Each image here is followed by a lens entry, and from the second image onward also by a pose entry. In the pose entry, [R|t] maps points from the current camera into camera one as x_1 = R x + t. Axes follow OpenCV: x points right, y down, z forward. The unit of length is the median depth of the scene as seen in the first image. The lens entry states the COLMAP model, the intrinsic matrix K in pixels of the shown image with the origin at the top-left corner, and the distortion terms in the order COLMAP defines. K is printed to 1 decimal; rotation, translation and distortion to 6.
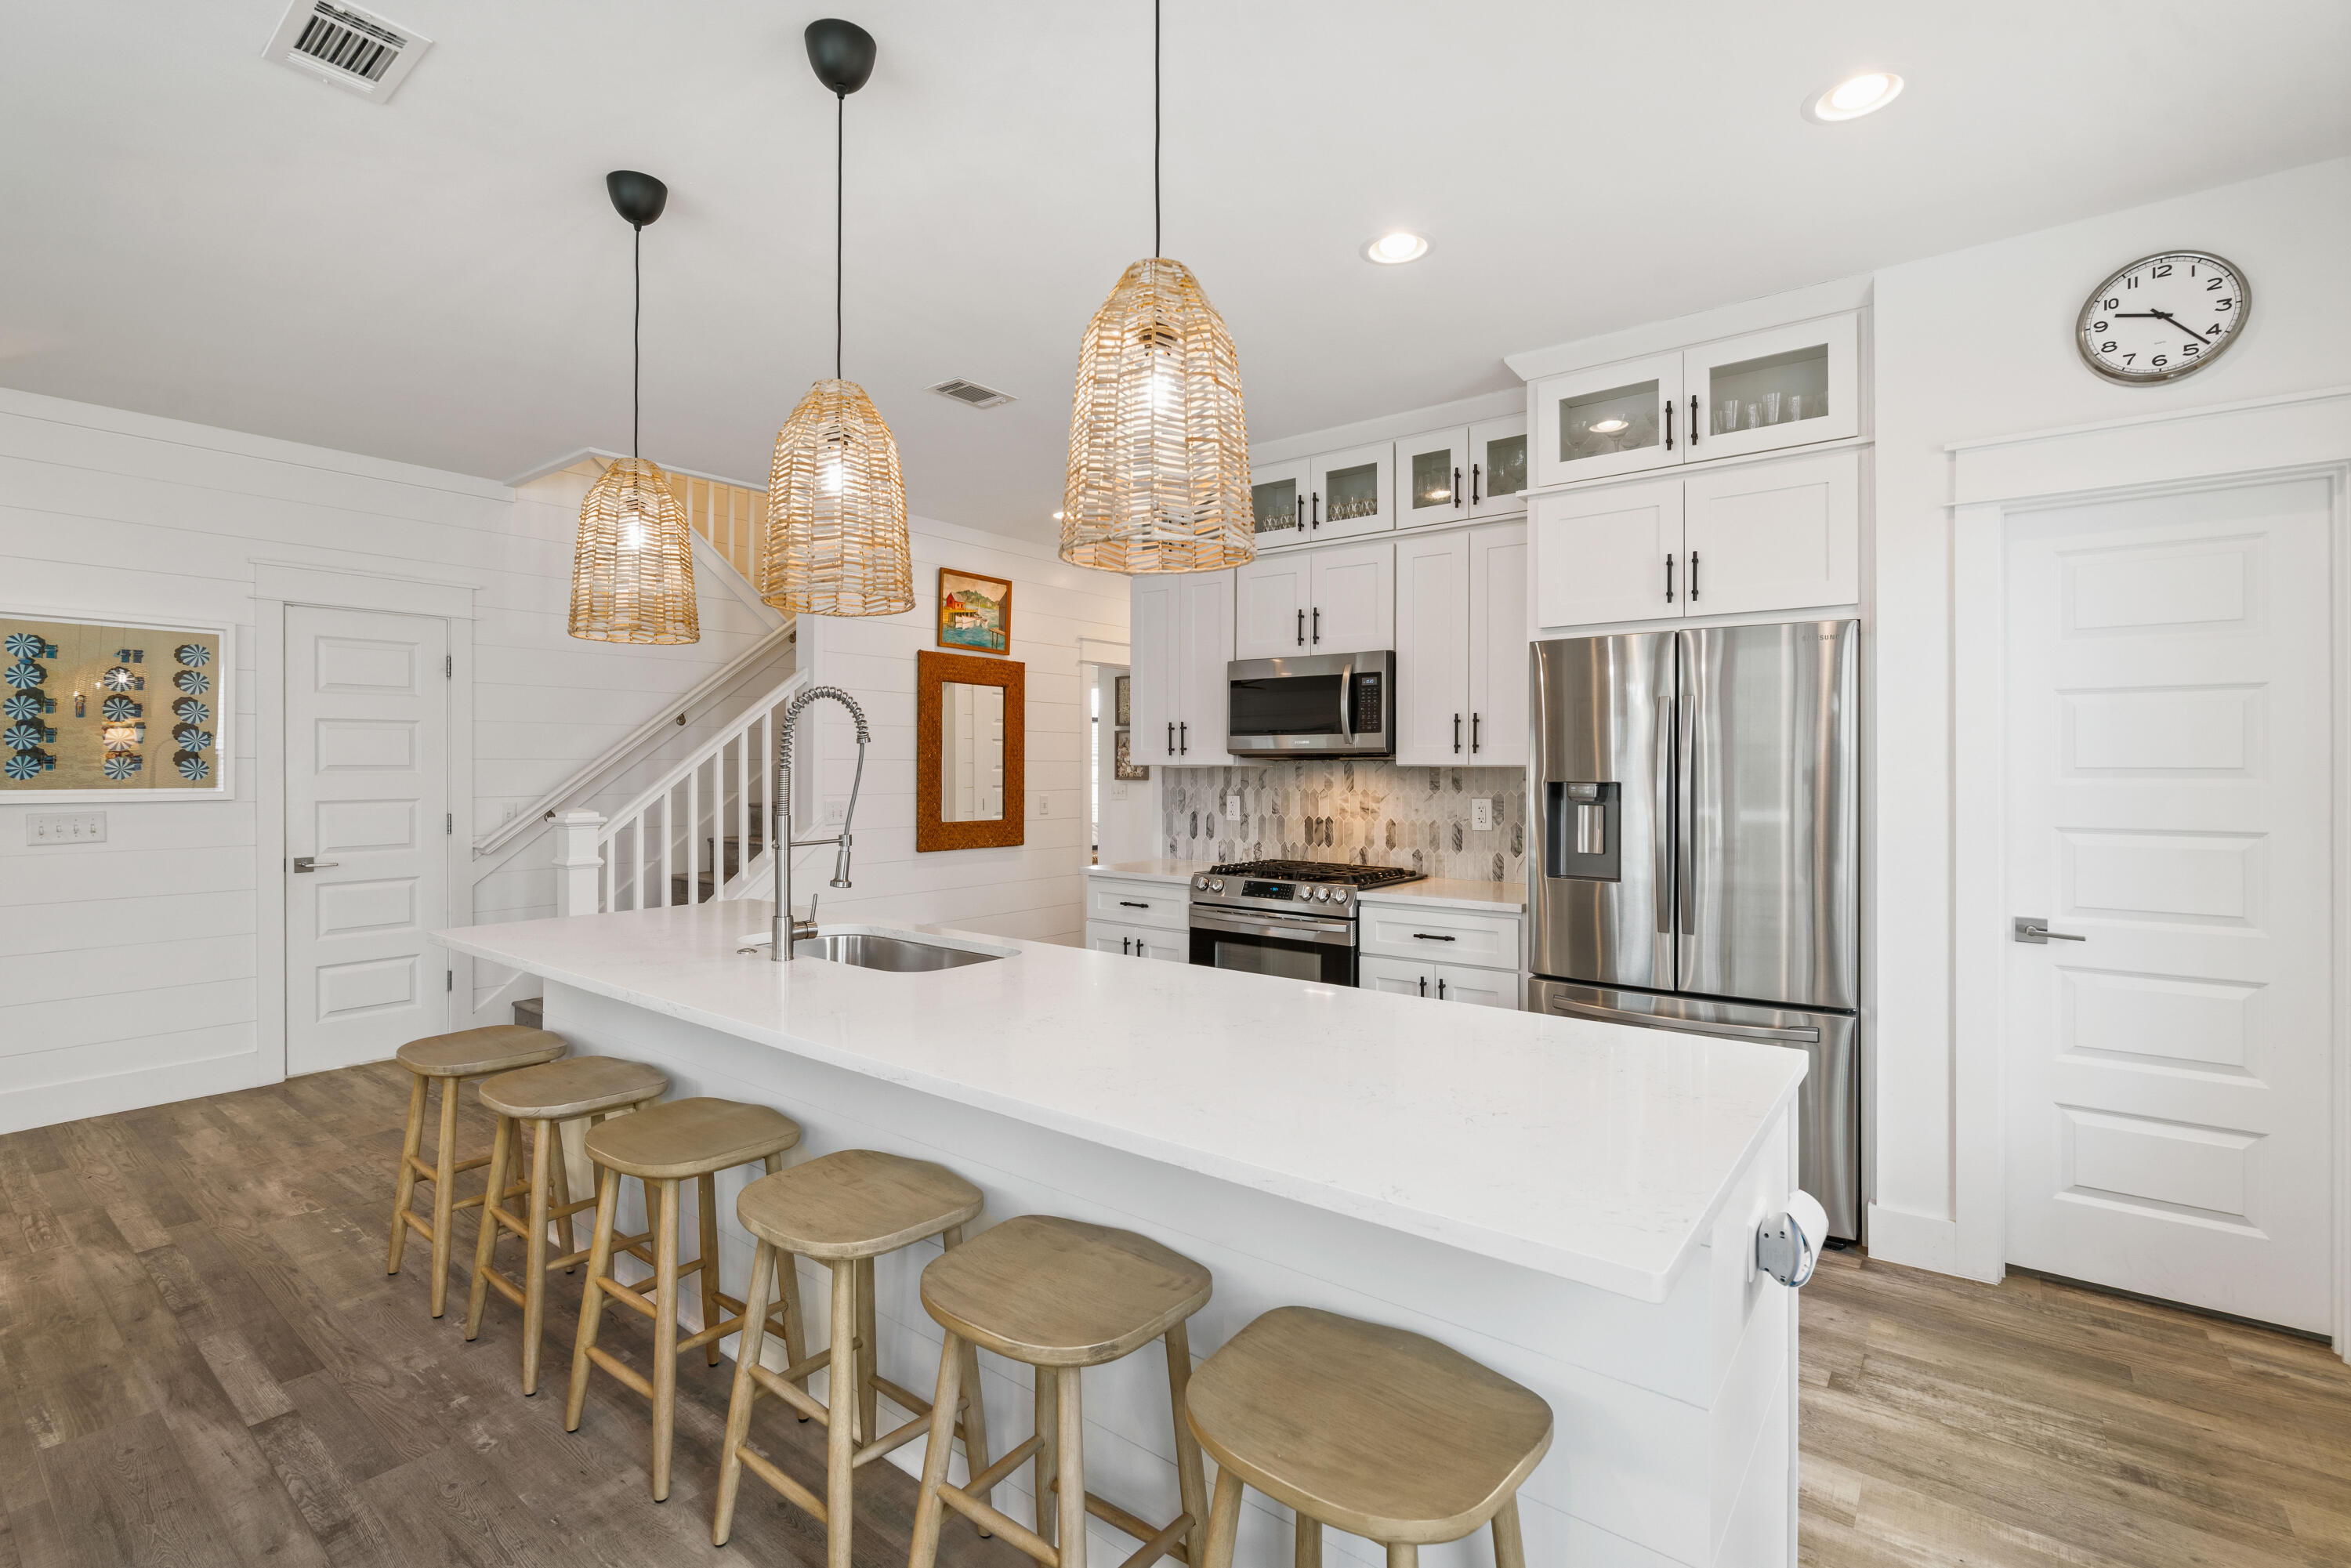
lens RADIAL K [[1078.2, 0, 1154.0], [0, 1078.2, 763.2], [0, 0, 1]] dist [-0.004524, 0.002805]
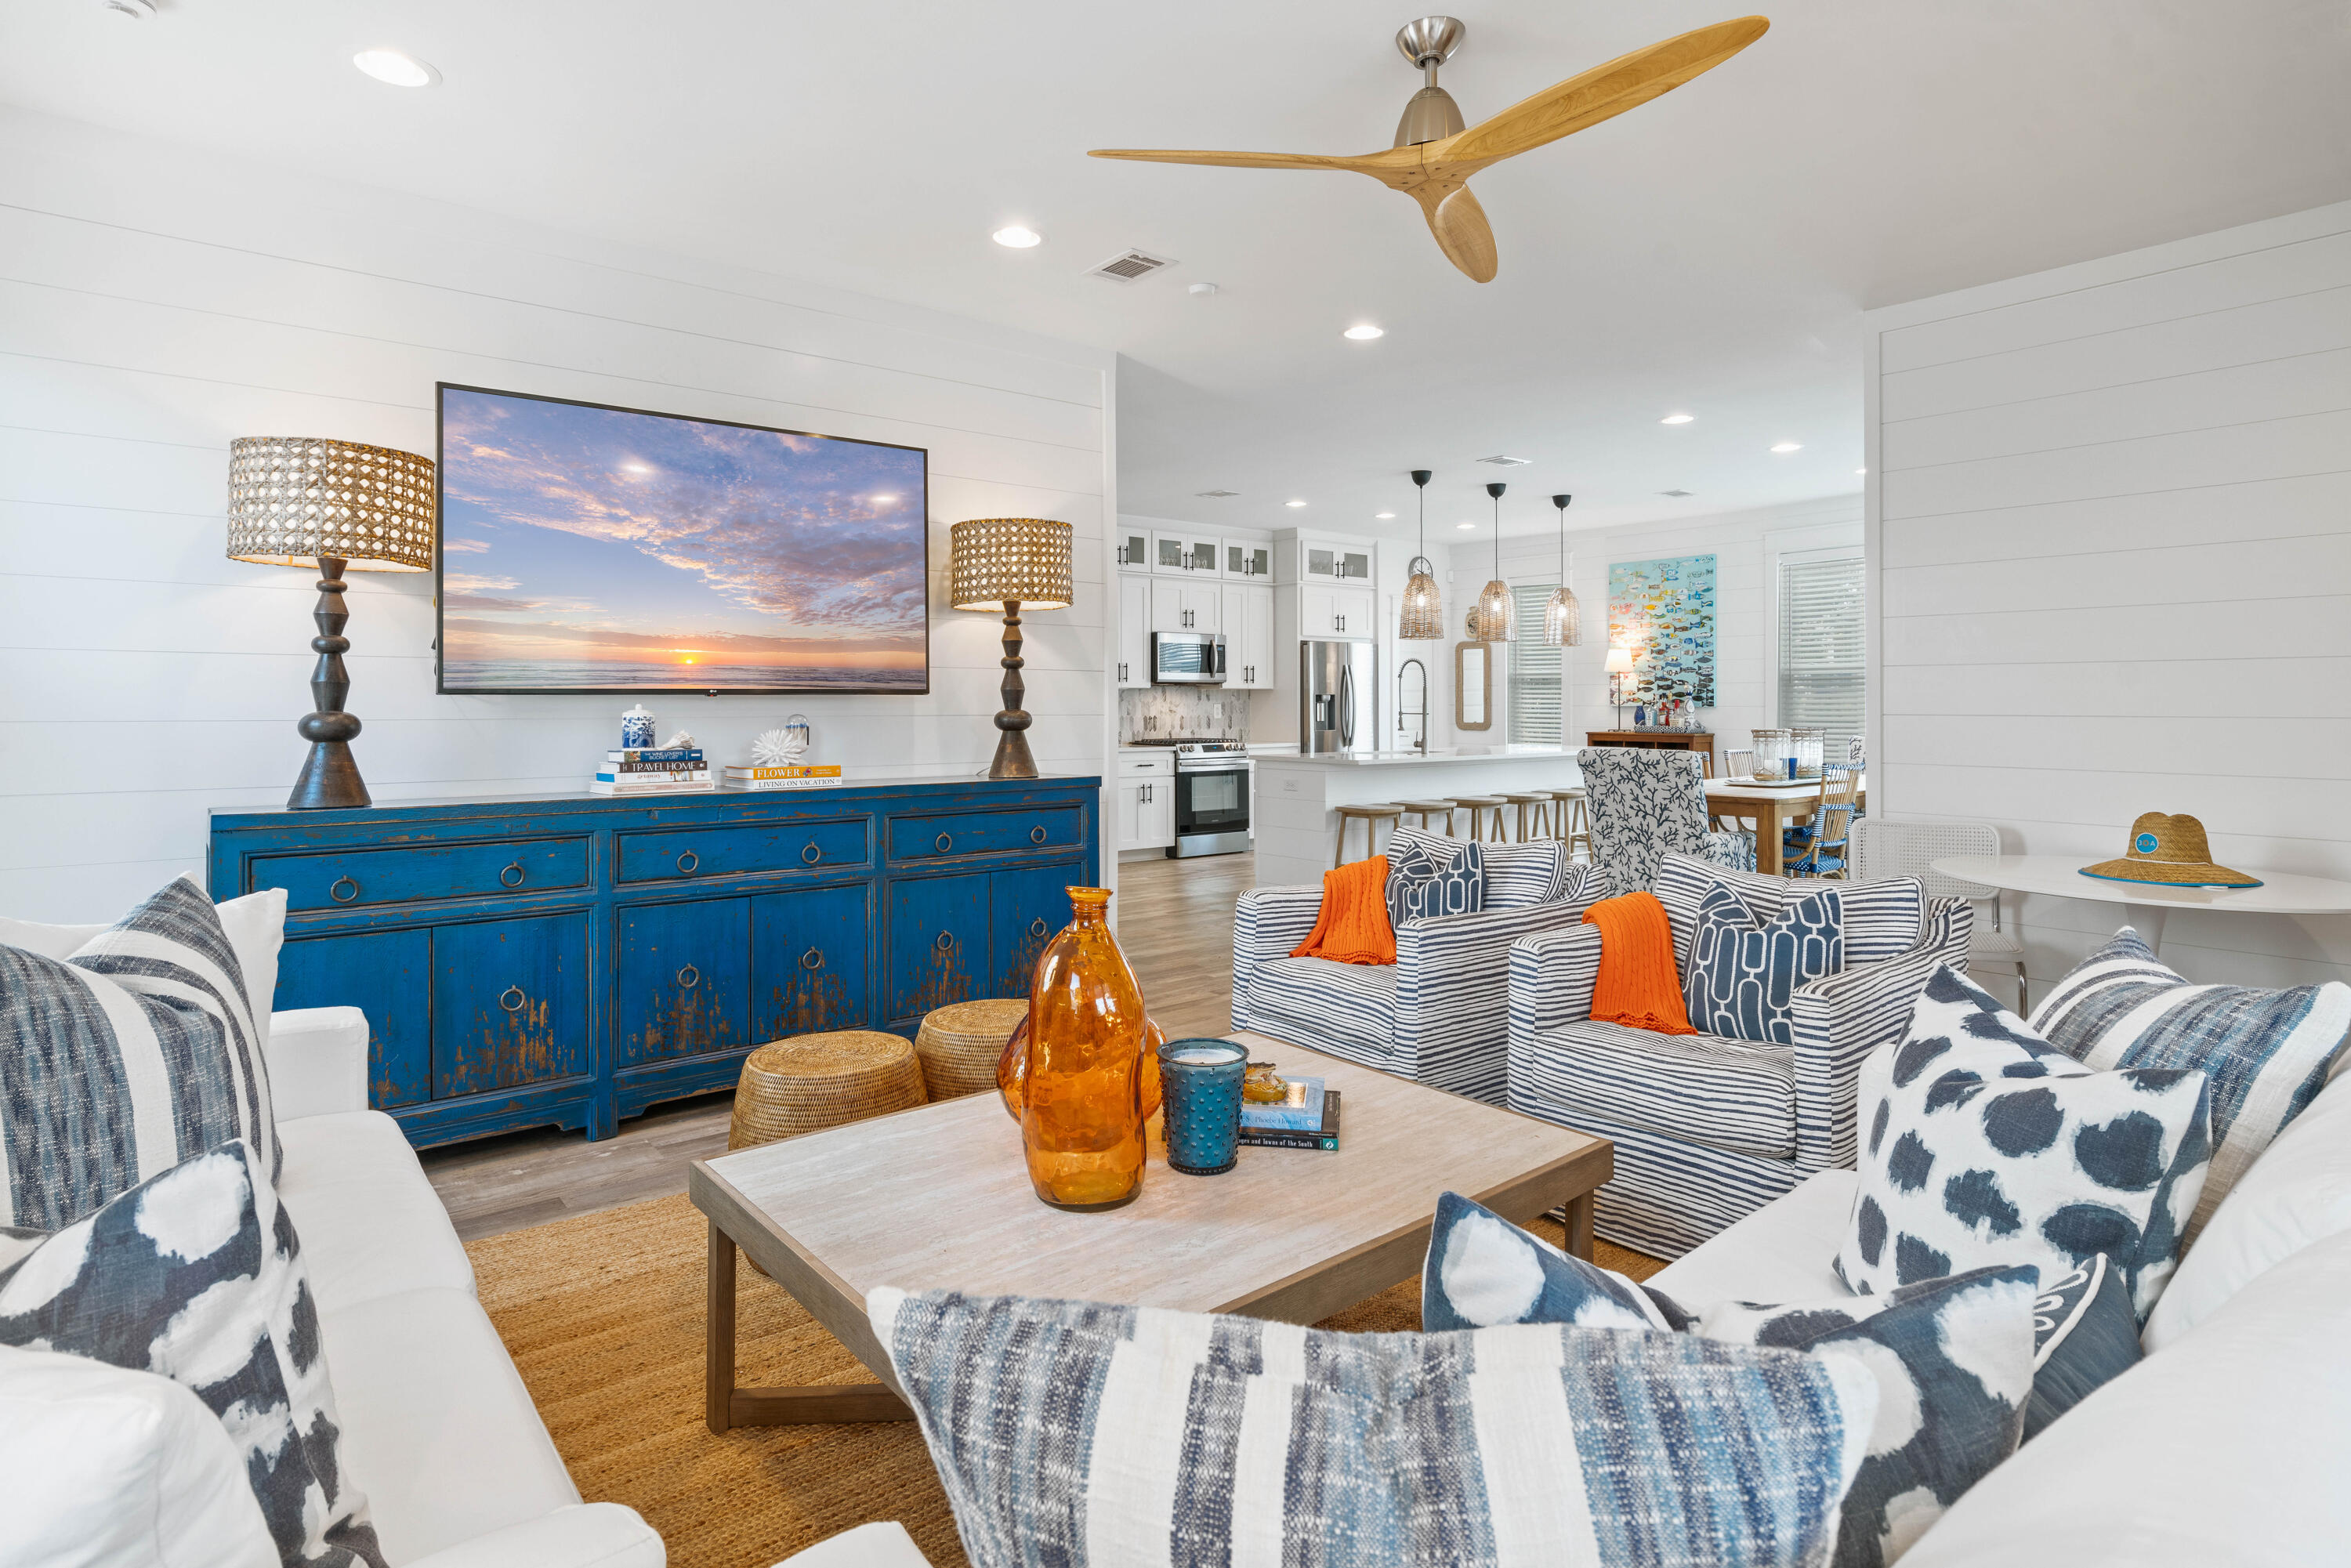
lens RADIAL K [[1218.3, 0, 1159.6], [0, 1218.3, 698.7], [0, 0, 1]] dist [0.005127, 0.000417]
pose [[0.226655, -0.000731, 0.973975, -2.113997], [-0.002131, 0.999997, 0.001247, 0.019478], [-0.973973, -0.002358, 0.226652, 0.551774]]
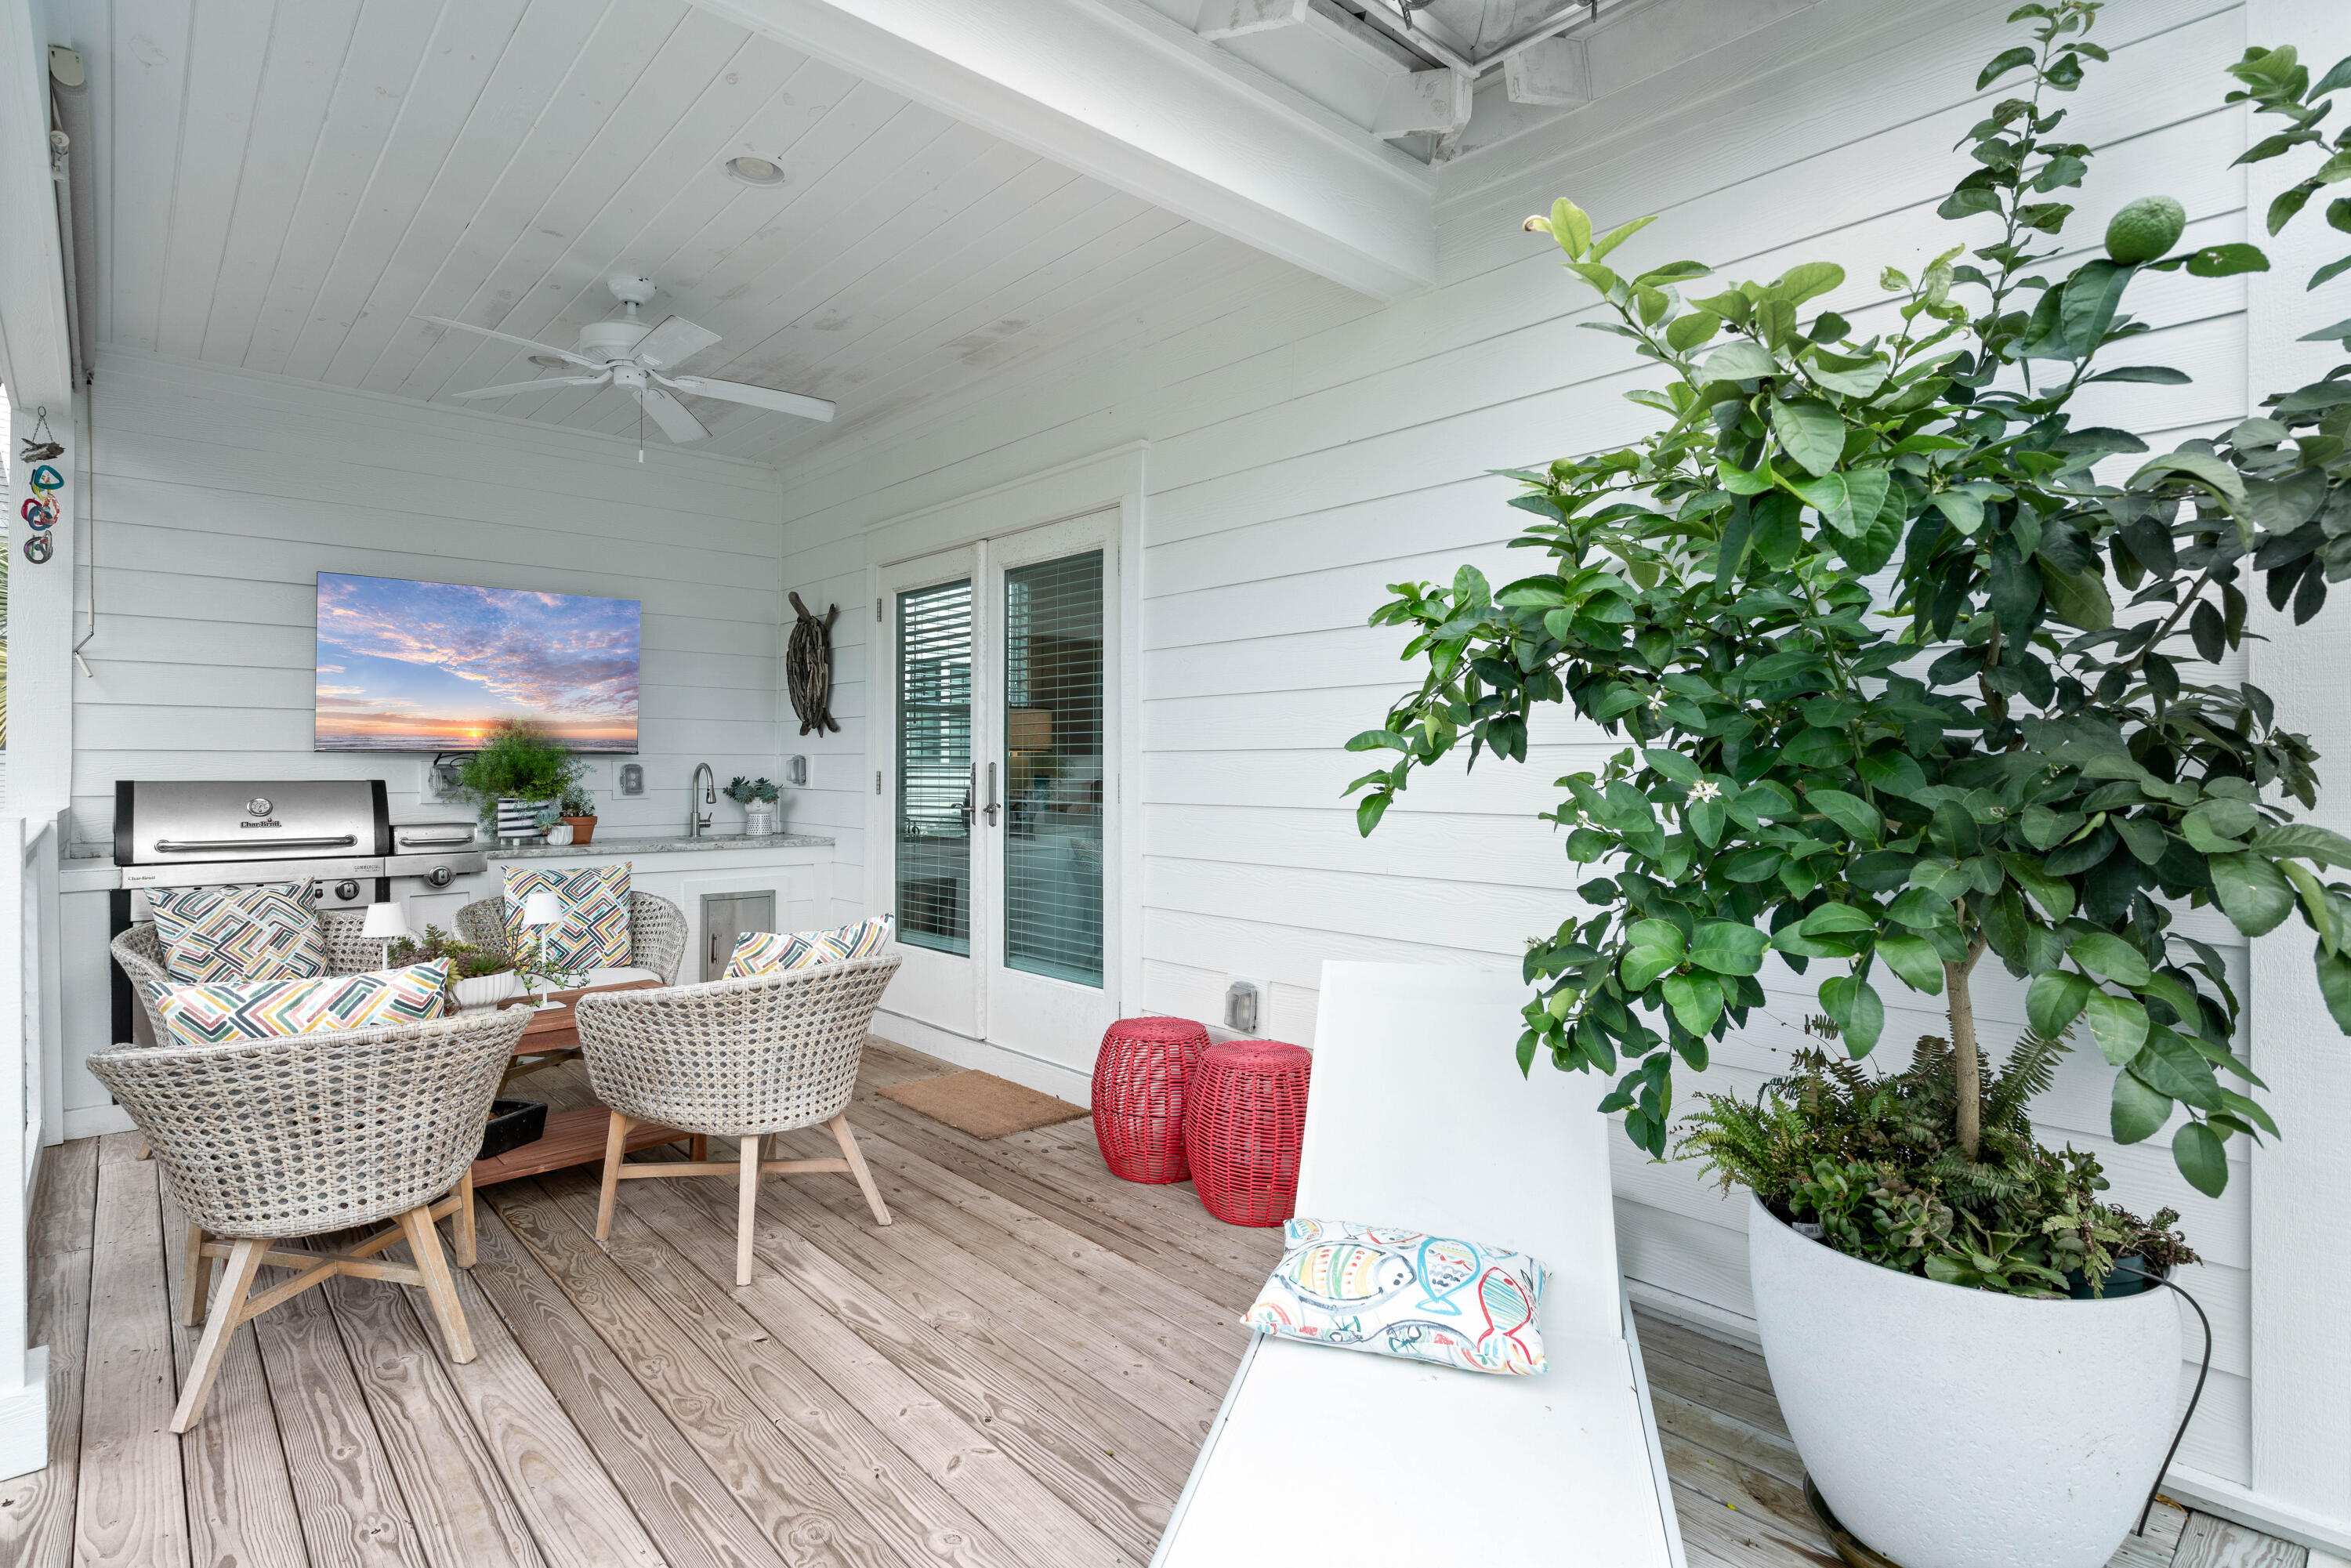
lens RADIAL K [[1130.2, 0, 1165.7], [0, 1130.2, 758.2], [0, 0, 1]] dist [-0.003670, 0.003141]
pose [[0.153742, -0.000304, 0.988111, -2.547561], [-0.005579, 0.999984, 0.001175, 0.015454], [-0.988095, -0.005693, 0.153738, 0.051552]]
